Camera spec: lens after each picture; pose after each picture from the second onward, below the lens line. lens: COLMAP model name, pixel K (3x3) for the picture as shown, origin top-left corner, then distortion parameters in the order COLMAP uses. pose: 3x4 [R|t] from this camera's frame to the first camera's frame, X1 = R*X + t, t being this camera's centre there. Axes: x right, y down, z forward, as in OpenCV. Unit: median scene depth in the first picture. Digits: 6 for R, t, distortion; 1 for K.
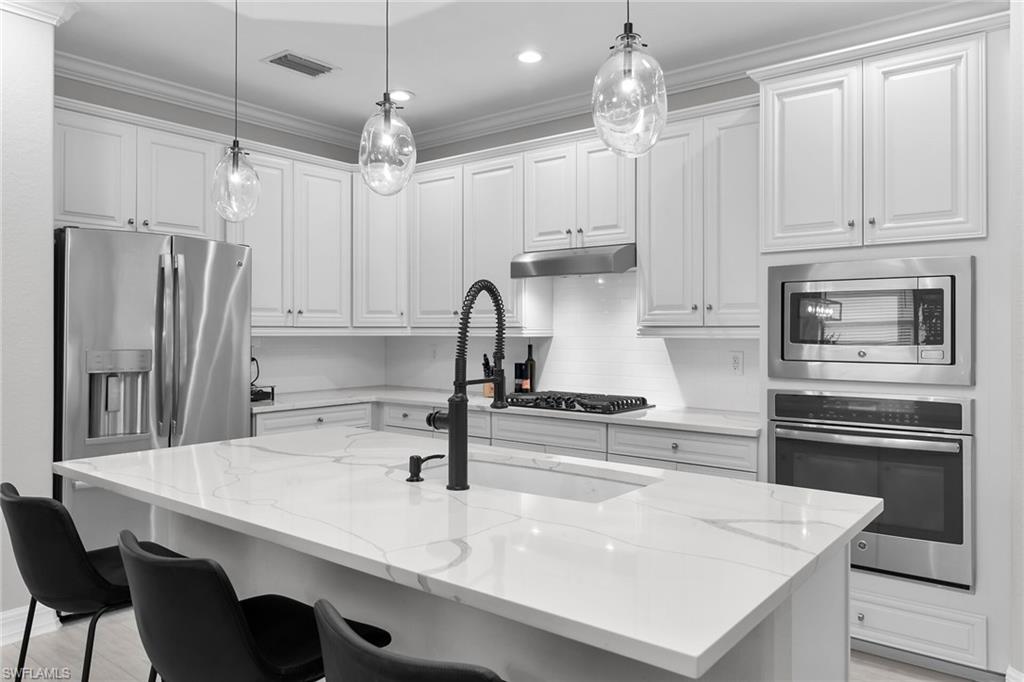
lens RADIAL K [[711.9, 0, 509.4], [0, 711.9, 325.4], [0, 0, 1]] dist [0.005193, 0.000196]
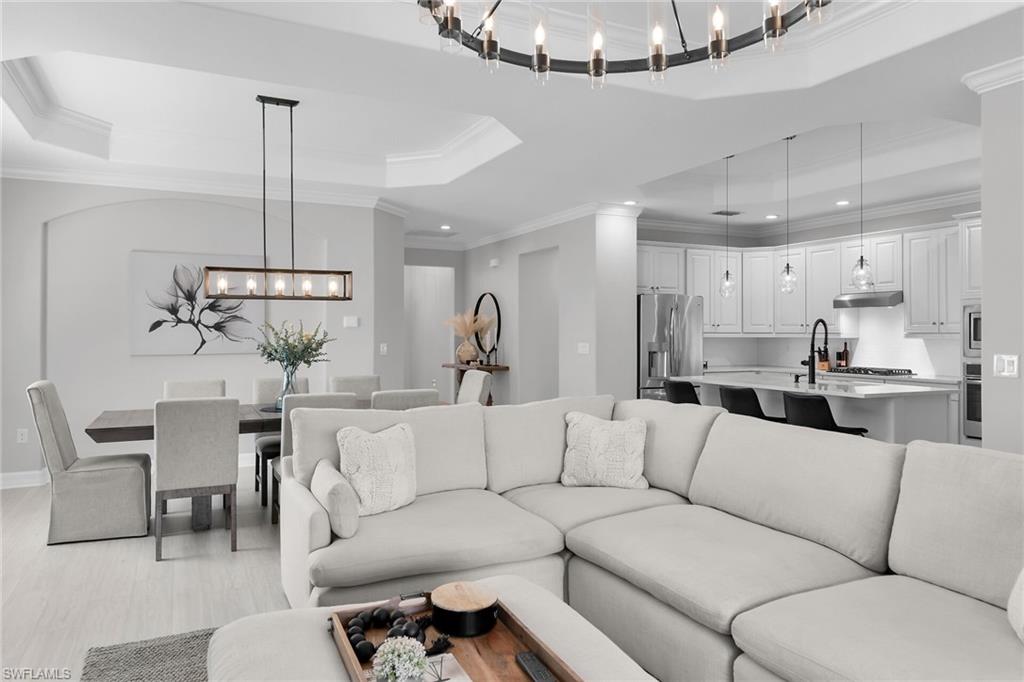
lens RADIAL K [[689.4, 0, 509.6], [0, 689.4, 328.4], [0, 0, 1]] dist [0.004510, 0.000774]
pose [[0.900248, -0.003198, -0.435365, 0.028790], [0.003503, 0.999994, -0.000103, -0.014549], [0.435362, -0.001432, 0.900254, -1.225287]]
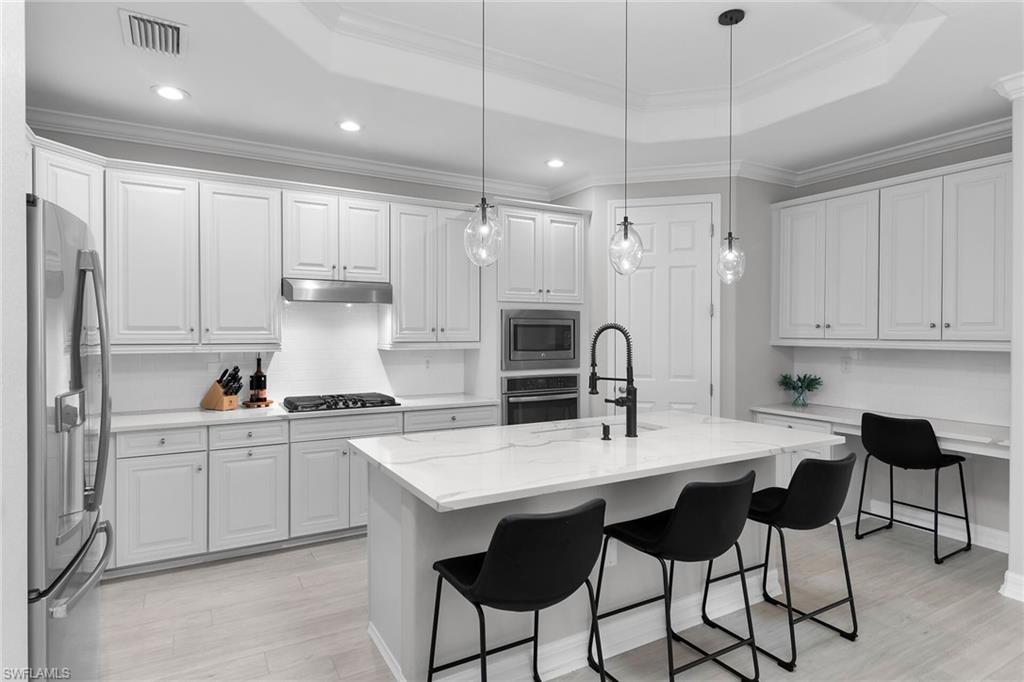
lens RADIAL K [[554.7, 0, 512.0], [0, 554.7, 341.0], [0, 0, 1]] dist [-0.001833, -0.000095]
pose [[0.368061, -0.014444, 0.929689, -0.766967], [-0.006654, 0.999813, 0.018168, -0.022490], [-0.929778, -0.012874, 0.367896, 0.377860]]
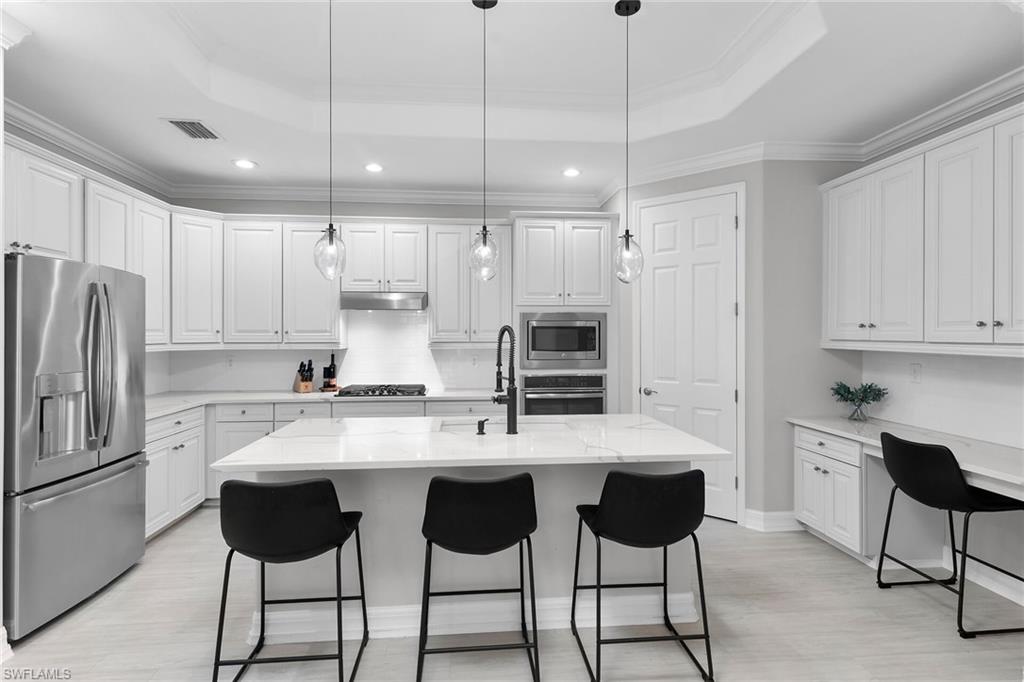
lens RADIAL K [[516.3, 0, 511.6], [0, 516.3, 335.9], [0, 0, 1]] dist [0.002721, 0.000144]
pose [[0.723525, -0.004127, 0.690286, -0.524710], [-0.003222, 0.999951, 0.009356, -0.025503], [-0.690291, -0.008994, 0.723476, -0.012655]]
